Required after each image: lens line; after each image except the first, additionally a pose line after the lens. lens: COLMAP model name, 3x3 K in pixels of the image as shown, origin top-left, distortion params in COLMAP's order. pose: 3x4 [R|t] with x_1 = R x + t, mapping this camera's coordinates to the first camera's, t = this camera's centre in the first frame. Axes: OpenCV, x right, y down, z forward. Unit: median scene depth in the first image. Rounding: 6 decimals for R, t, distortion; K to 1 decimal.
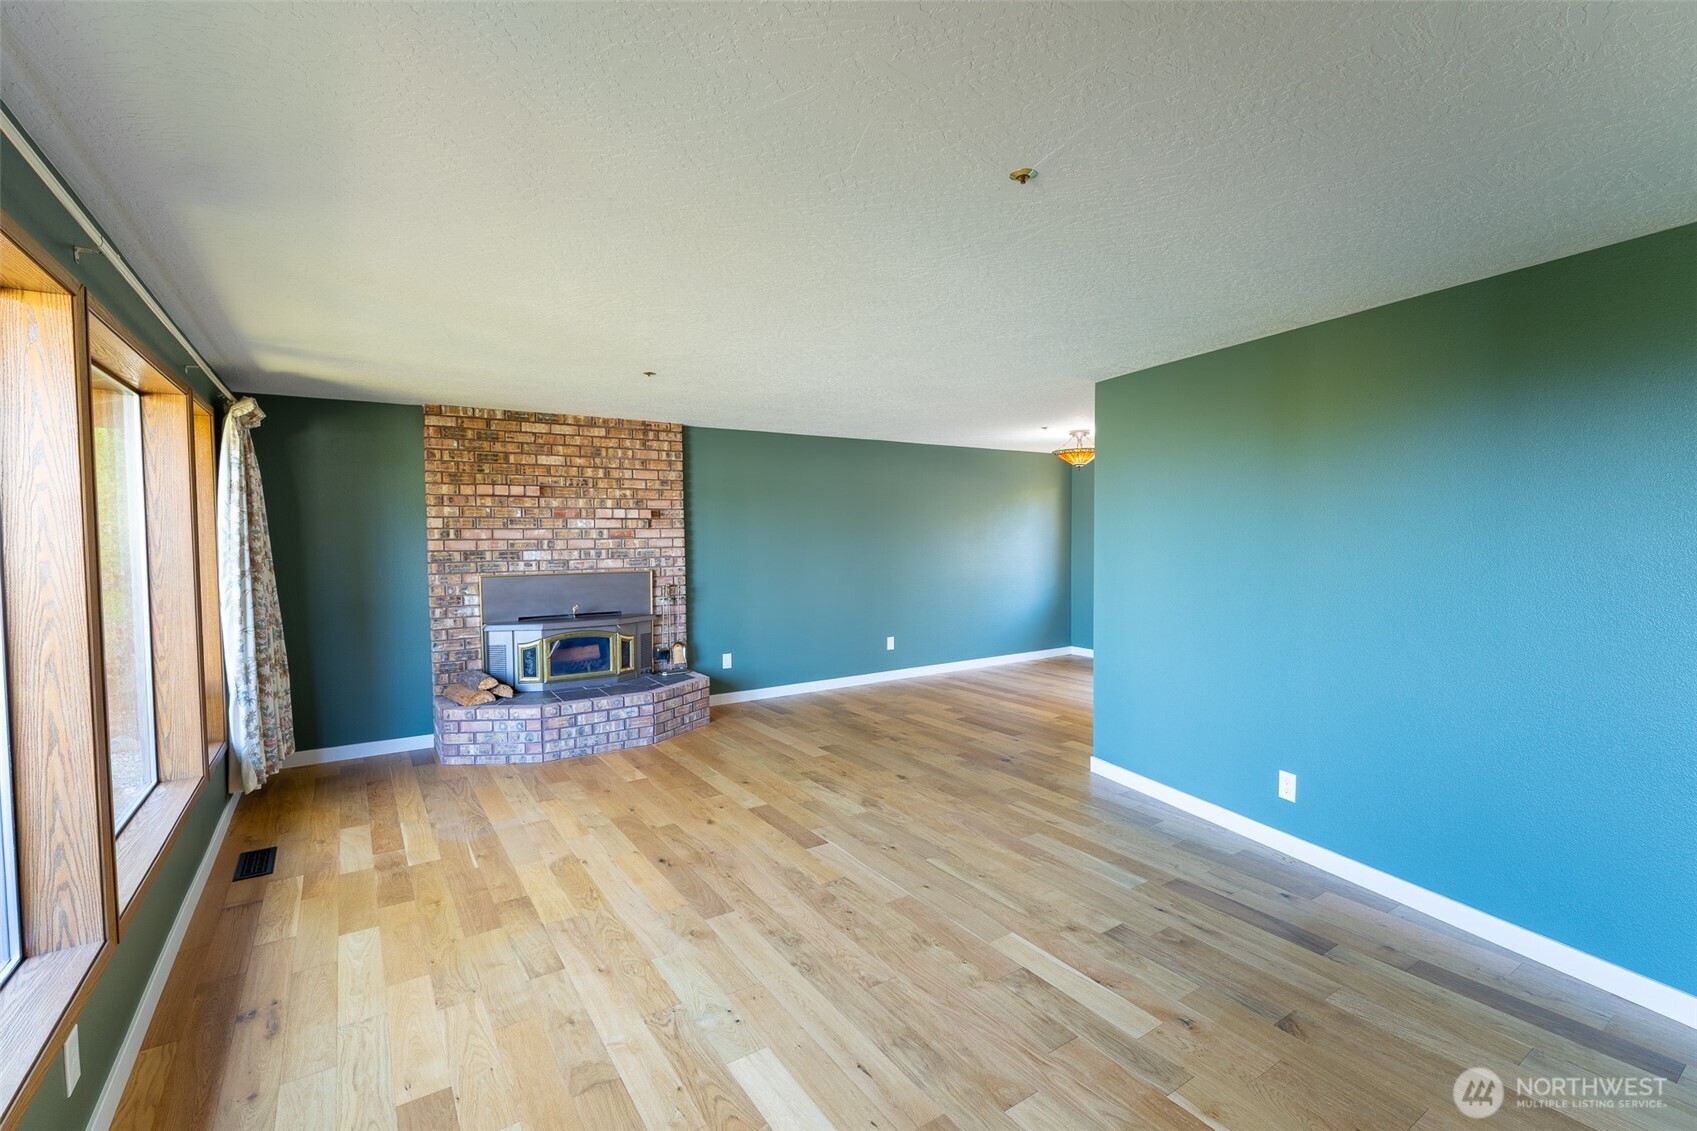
lens RADIAL K [[762.6, 0, 849.0], [0, 762.6, 568.7], [0, 0, 1]] dist [0.001226, -0.000601]
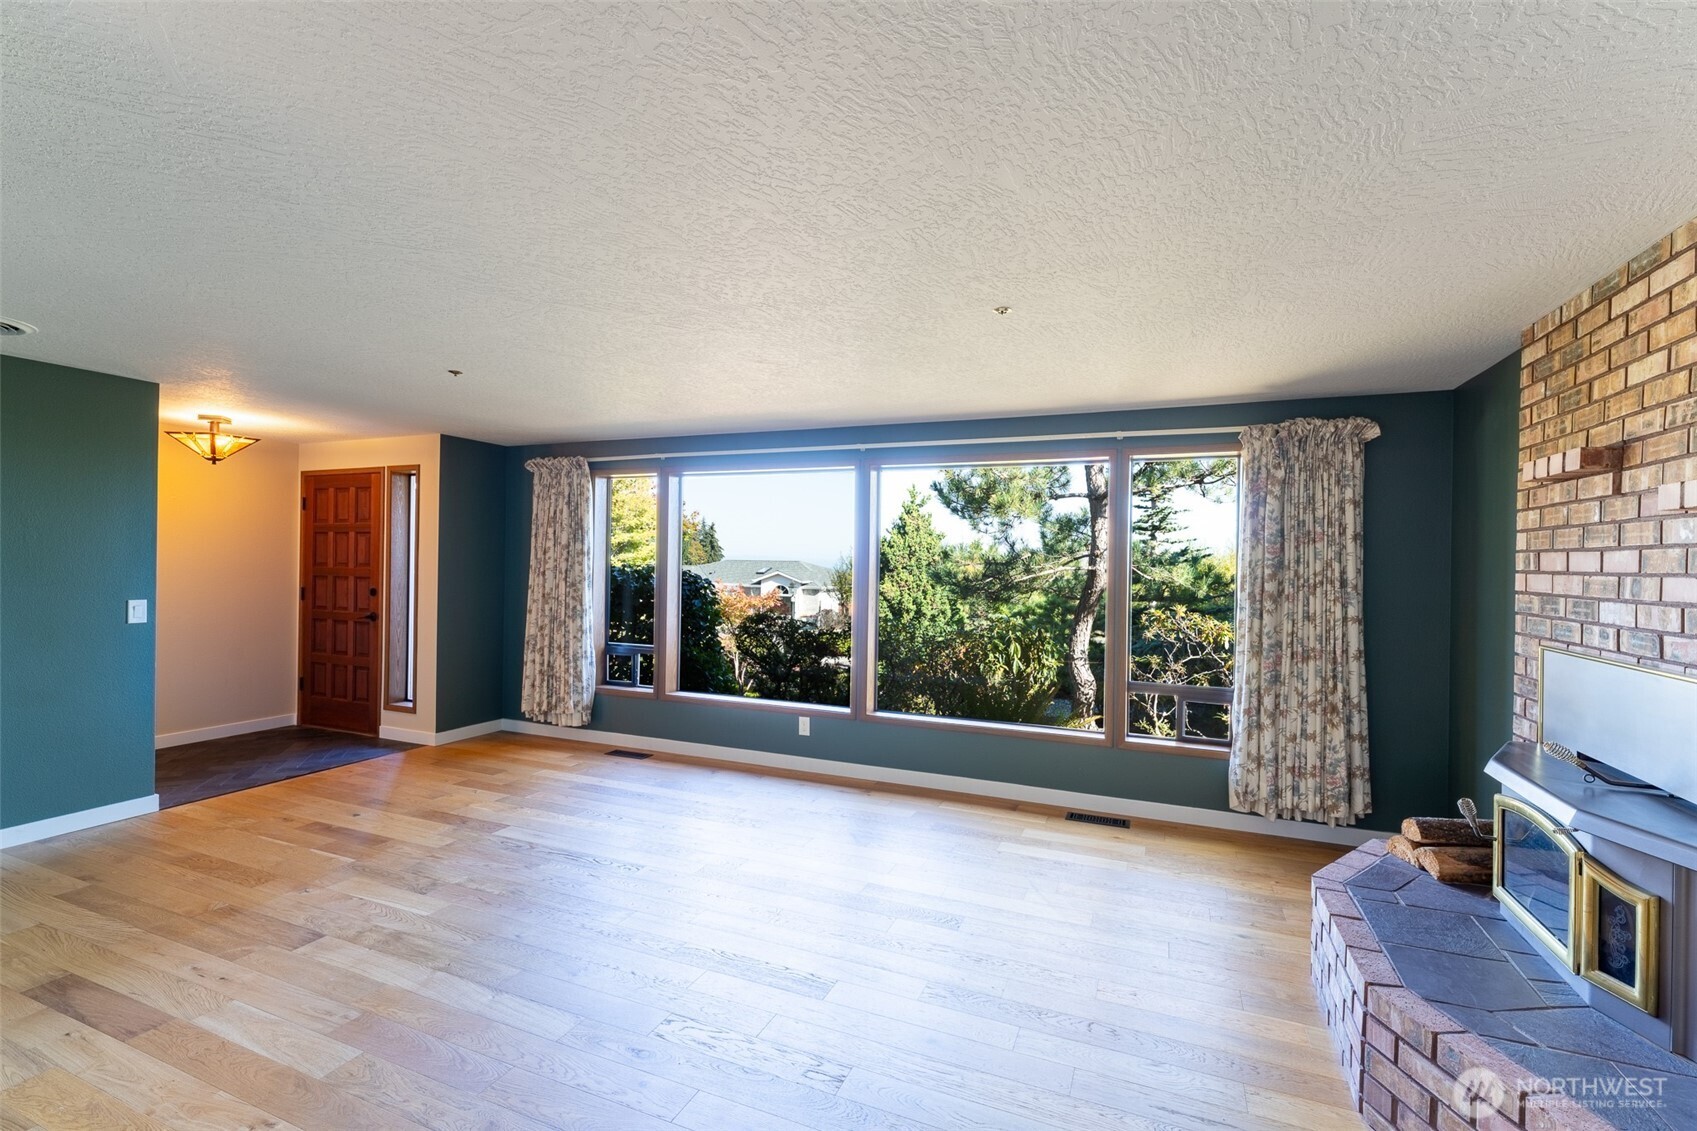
lens RADIAL K [[728.2, 0, 857.7], [0, 728.2, 561.9], [0, 0, 1]] dist [-0.000829, -0.000085]
pose [[-0.834315, -0.006037, -0.551255, 0.241780], [-0.033724, 0.998626, 0.040105, -0.082087], [0.550256, 0.052051, -0.833372, 1.919863]]
